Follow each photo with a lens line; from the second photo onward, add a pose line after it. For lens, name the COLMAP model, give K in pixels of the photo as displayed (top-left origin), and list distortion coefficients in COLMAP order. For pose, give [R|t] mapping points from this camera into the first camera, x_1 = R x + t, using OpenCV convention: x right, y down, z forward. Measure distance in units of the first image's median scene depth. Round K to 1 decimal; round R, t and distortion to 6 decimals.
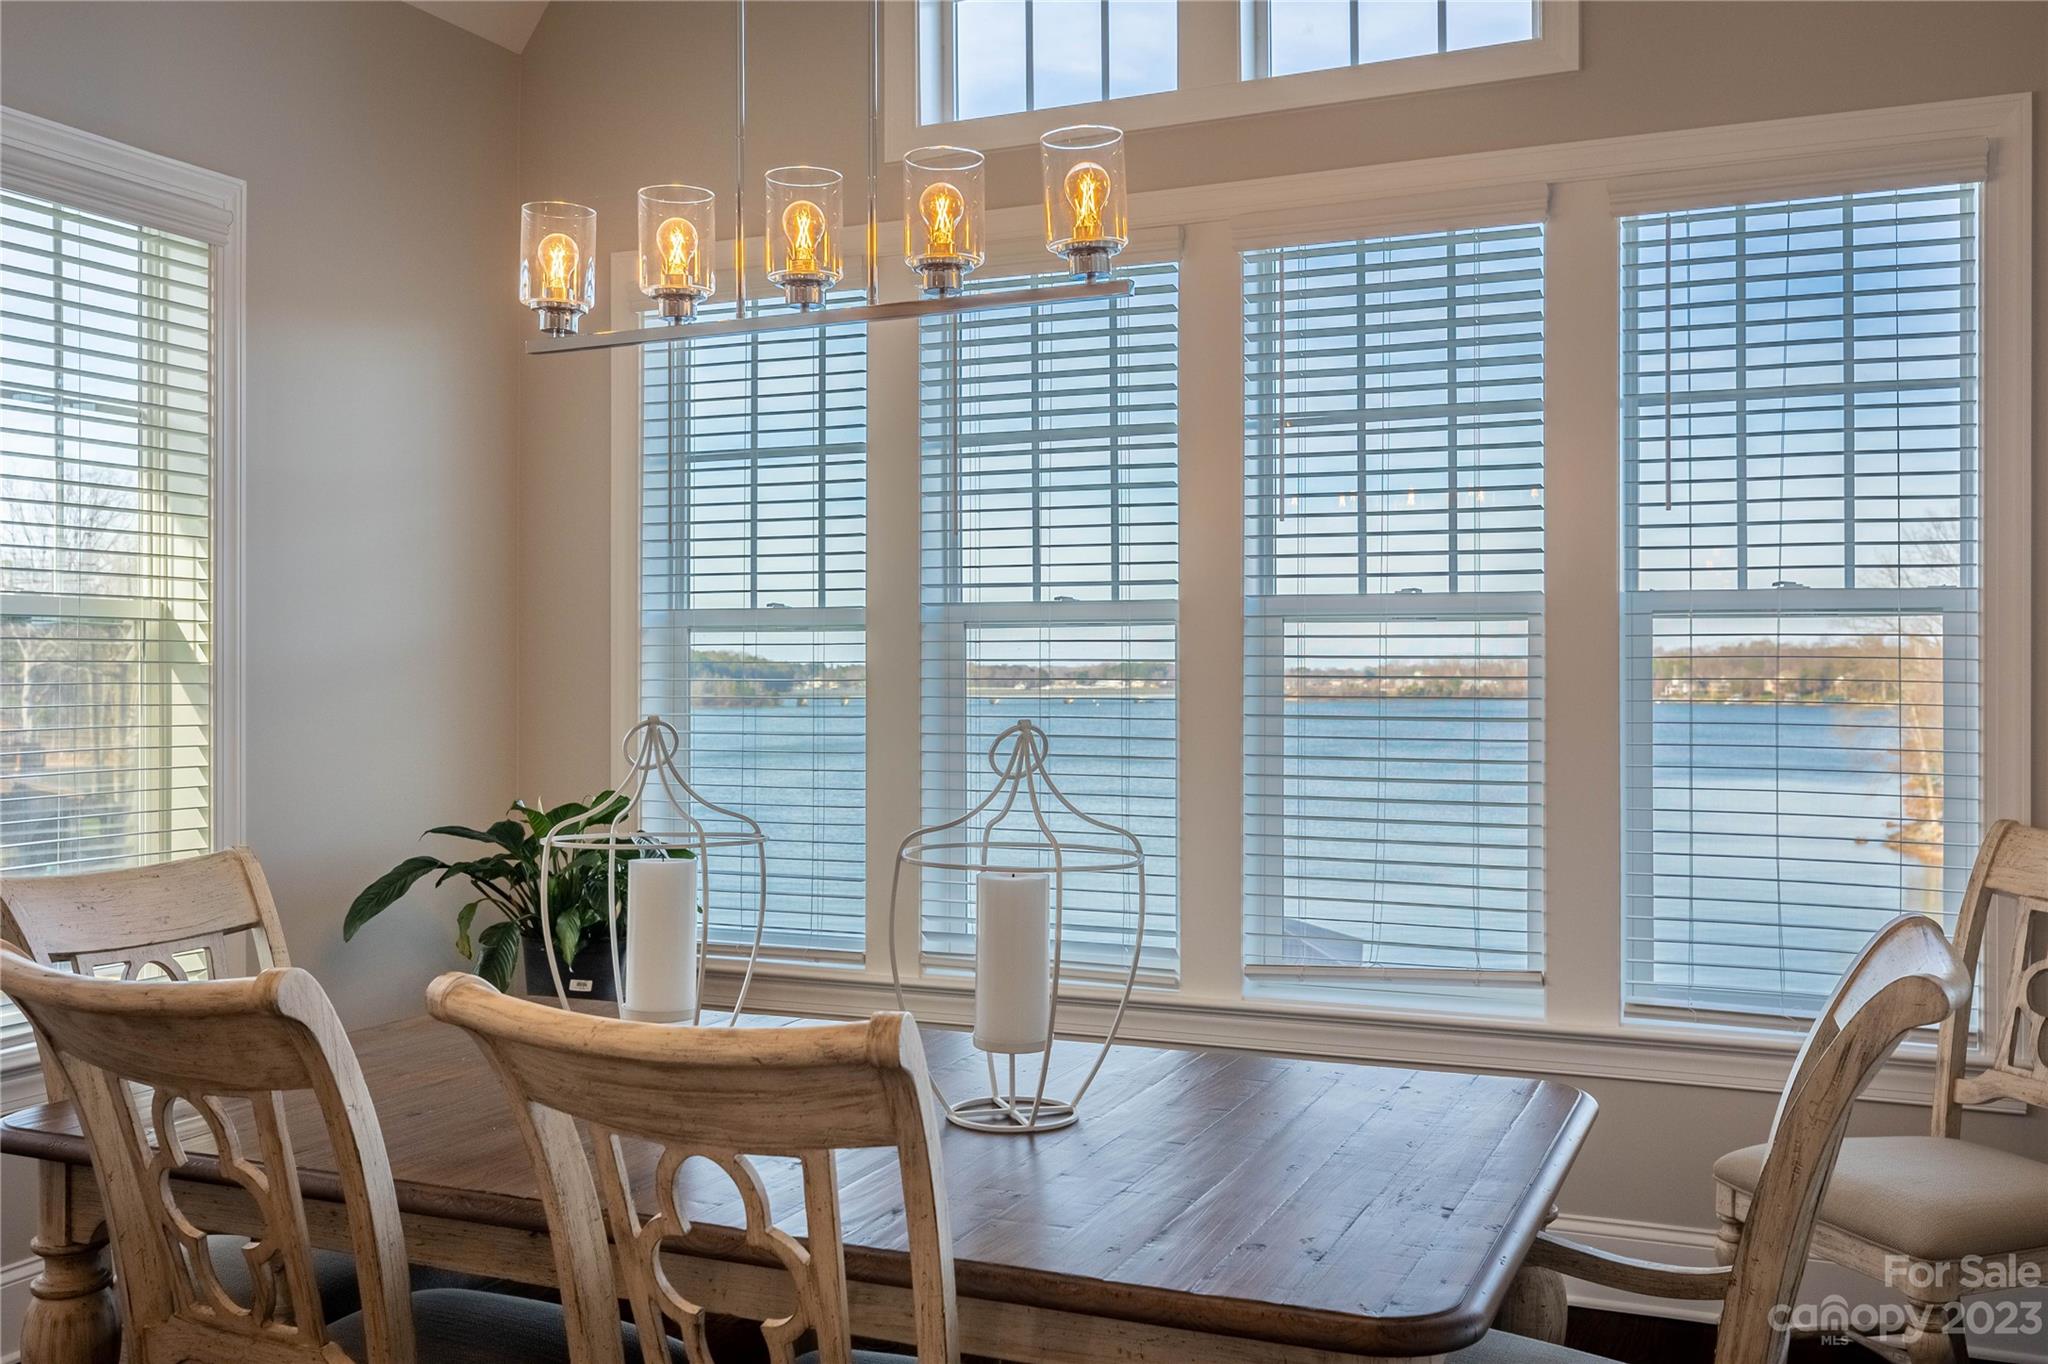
lens RADIAL K [[1855.4, 0, 1024.0], [0, 1855.4, 682.0], [0, 0, 1]] dist [-0.011363, 0.012720]
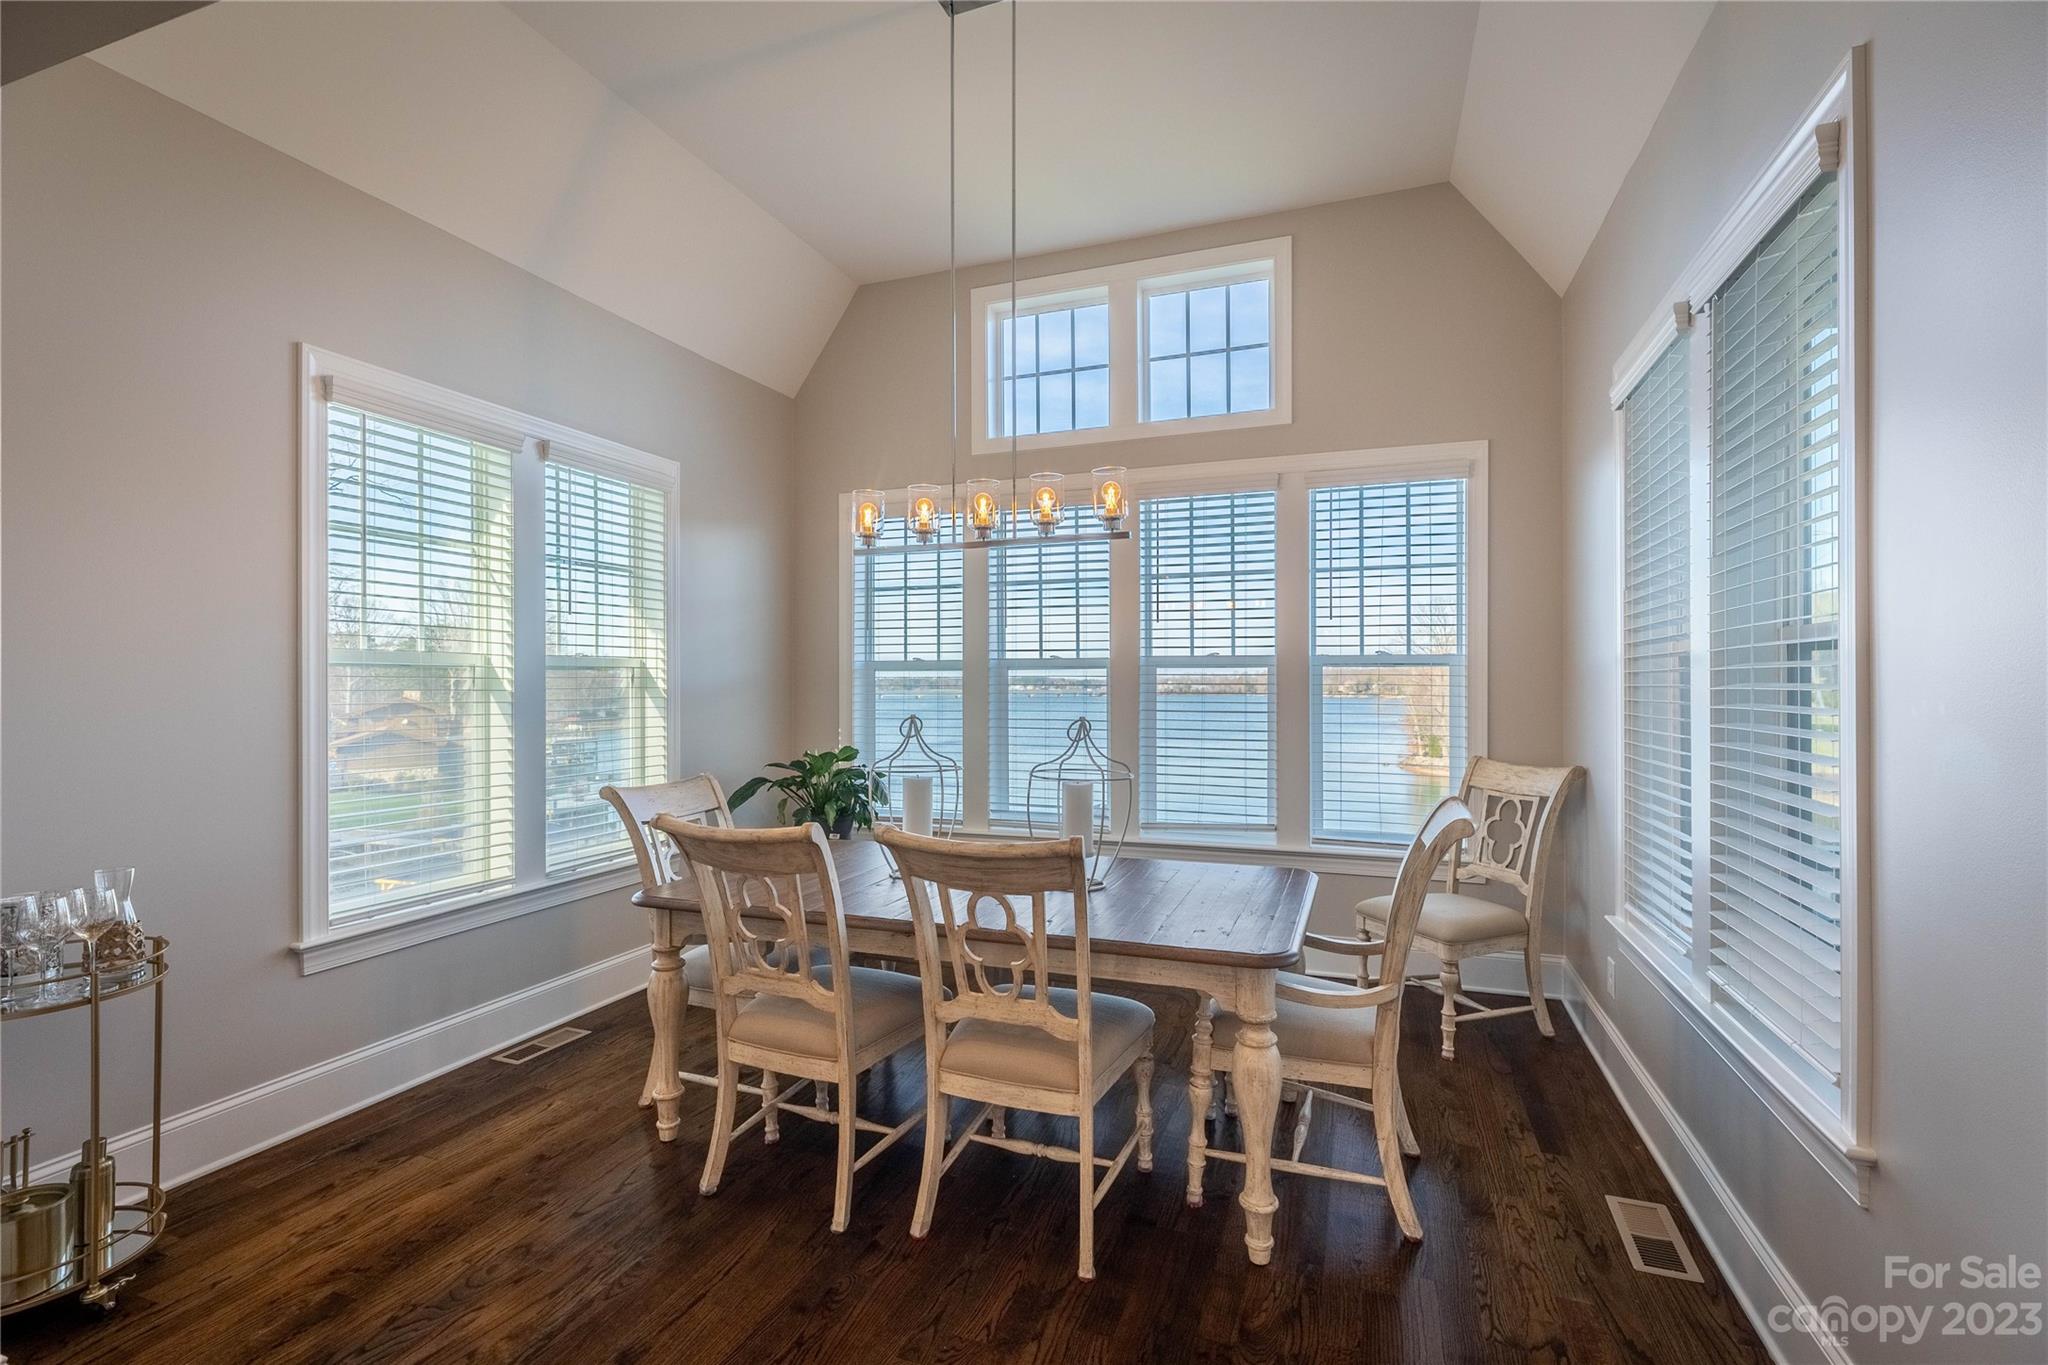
lens RADIAL K [[936.7, 0, 1031.5], [0, 936.7, 687.1], [0, 0, 1]] dist [0.000047, -0.000006]
pose [[0.997960, -0.001376, 0.063826, -0.084153], [0.001356, 0.999999, 0.000355, -0.010752], [-0.063826, -0.000267, 0.997961, -0.110665]]
